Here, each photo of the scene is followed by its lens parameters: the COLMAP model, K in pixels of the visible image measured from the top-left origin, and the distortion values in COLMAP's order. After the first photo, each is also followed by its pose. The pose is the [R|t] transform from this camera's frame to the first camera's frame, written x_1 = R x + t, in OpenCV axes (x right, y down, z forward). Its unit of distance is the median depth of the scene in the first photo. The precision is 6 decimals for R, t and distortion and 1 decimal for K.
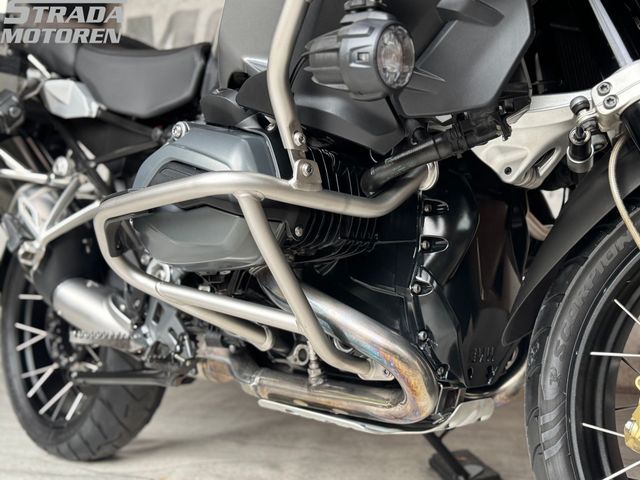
lens RADIAL K [[726.2, 0, 320.0], [0, 726.2, 240.0], [0, 0, 1]] dist [0.185774, -0.435560]
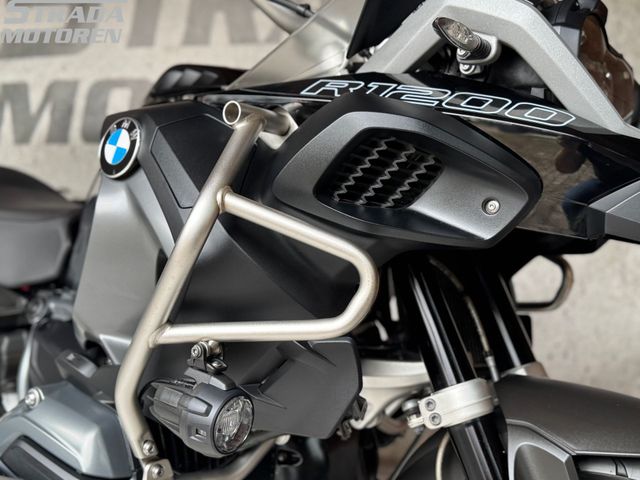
lens RADIAL K [[726.2, 0, 320.0], [0, 726.2, 240.0], [0, 0, 1]] dist [0.185774, -0.435560]
pose [[0.991451, -0.004490, 0.130406, 0.043380], [-0.001922, 0.998797, 0.049006, -0.274196], [-0.130469, -0.048838, 0.990249, -0.027733]]
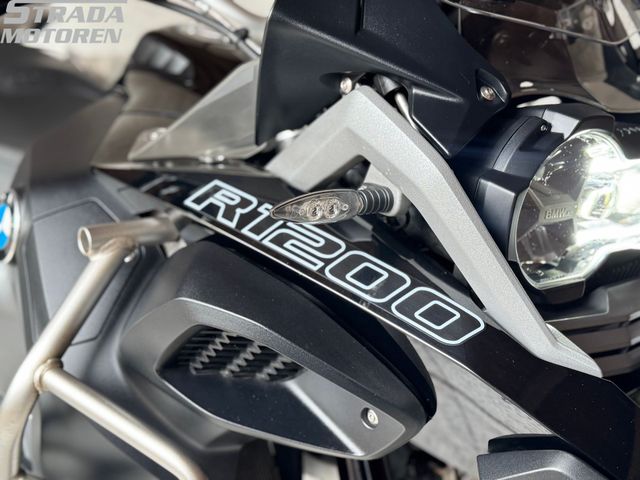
lens RADIAL K [[908.8, 0, 320.0], [0, 908.8, 240.0], [0, 0, 1]] dist [0.176616, -0.056510]
pose [[0.985698, 0.063965, -0.155908, 0.277500], [-0.008657, 0.943161, 0.332224, -0.529776], [0.168297, -0.326123, 0.930226, 0.037321]]
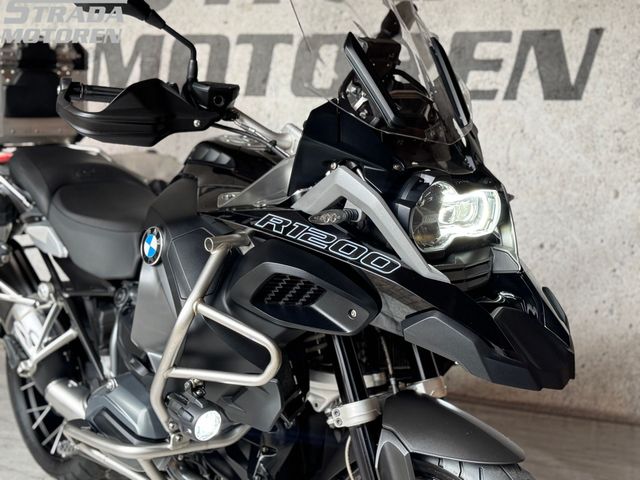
lens RADIAL K [[908.8, 0, 320.0], [0, 908.8, 240.0], [0, 0, 1]] dist [0.176616, -0.056510]
pose [[0.997621, 0.006227, -0.068655, 0.268506], [0.010627, 0.970115, 0.242414, -0.625421], [0.068113, -0.242567, 0.967741, -0.568804]]
